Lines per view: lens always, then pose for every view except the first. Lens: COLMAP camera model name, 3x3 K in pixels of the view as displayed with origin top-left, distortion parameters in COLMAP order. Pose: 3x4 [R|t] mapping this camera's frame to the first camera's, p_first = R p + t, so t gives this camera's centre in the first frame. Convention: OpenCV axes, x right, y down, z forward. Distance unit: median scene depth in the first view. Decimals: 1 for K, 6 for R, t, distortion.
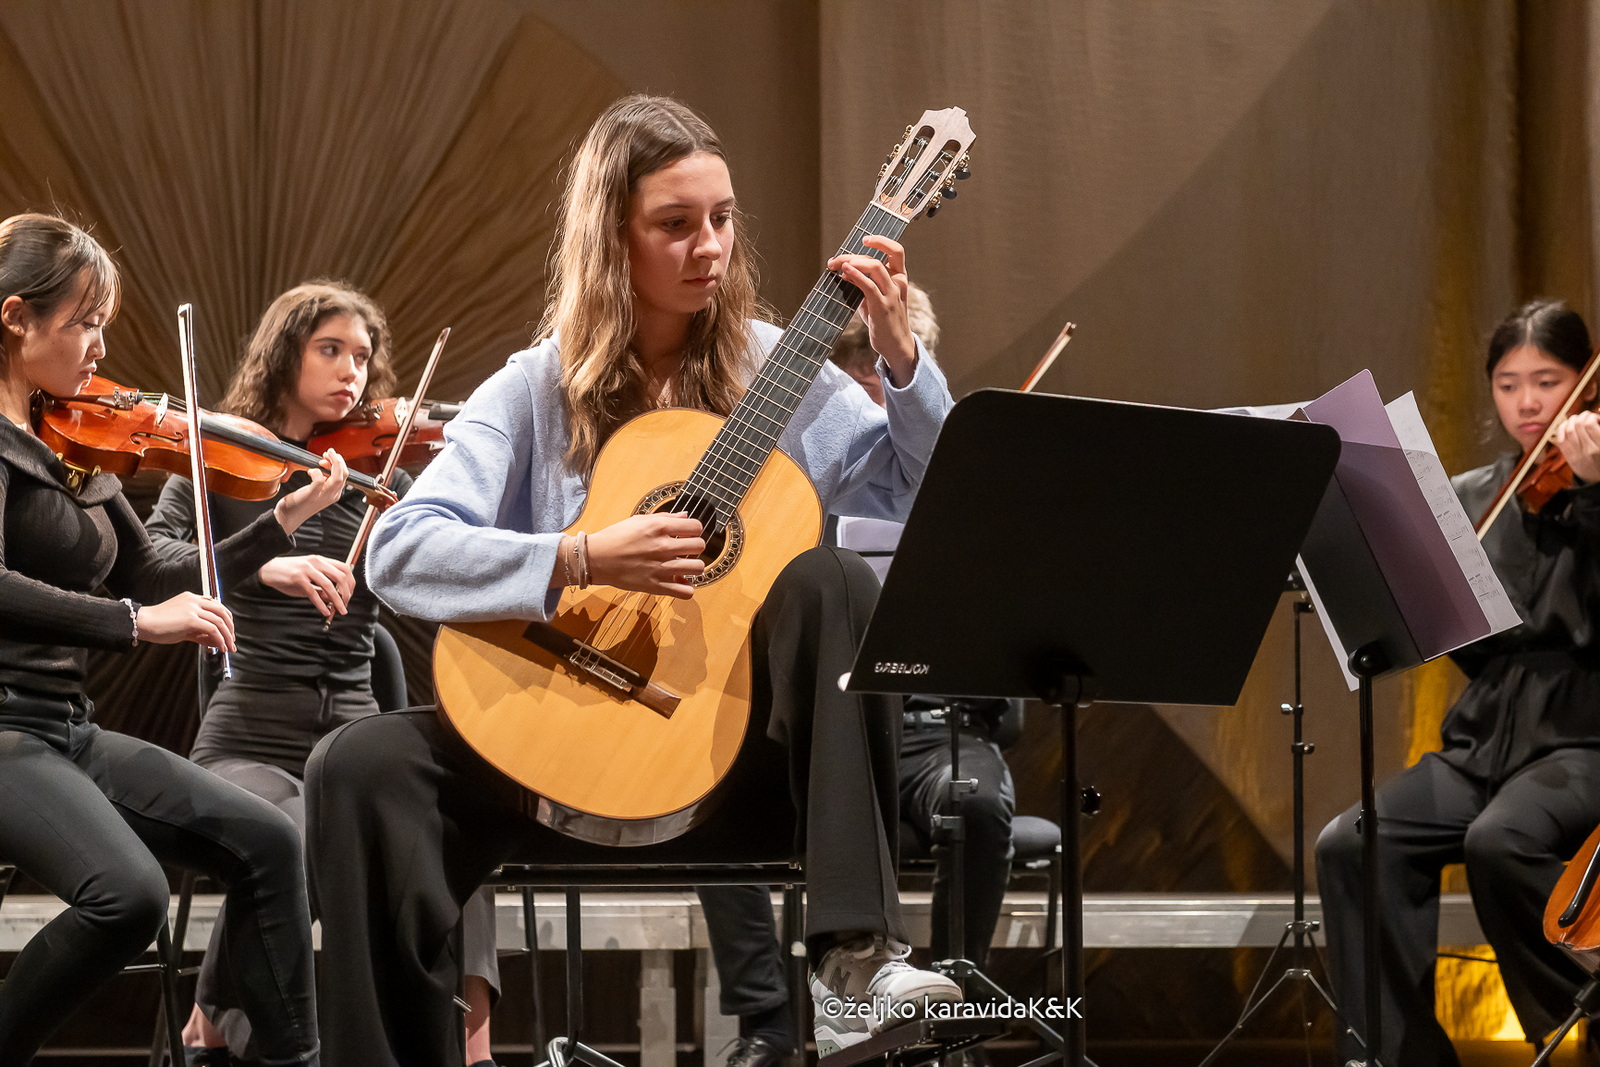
lens RADIAL K [[3013.2, 0, 788.9], [0, 3013.2, 537.4], [0, 0, 1]] dist [-0.008889, 0.100388]
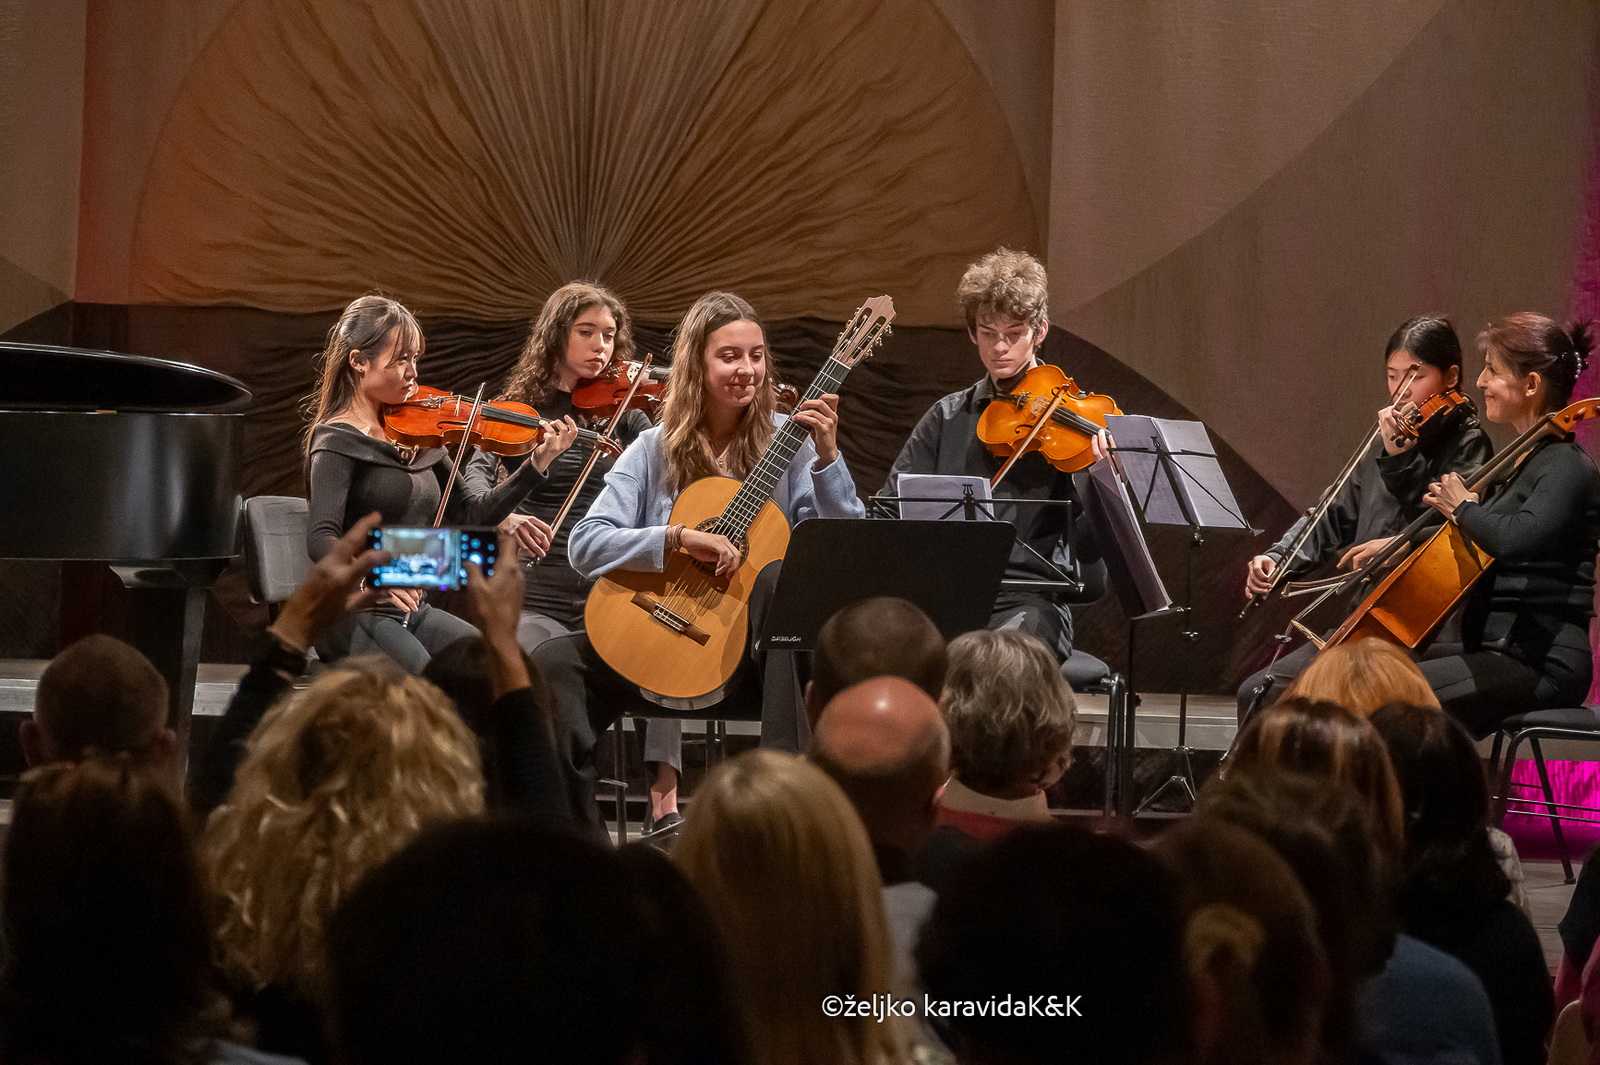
lens RADIAL K [[5786.9, 0, 800.7], [0, 5786.9, 532.4], [0, 0, 1]] dist [-0.164811, -0.467819]
pose [[0.982424, 0.027132, -0.184680, 0.460279], [-0.003946, 0.992177, 0.124774, -0.309560], [0.186621, -0.121852, 0.974846, -1.688631]]
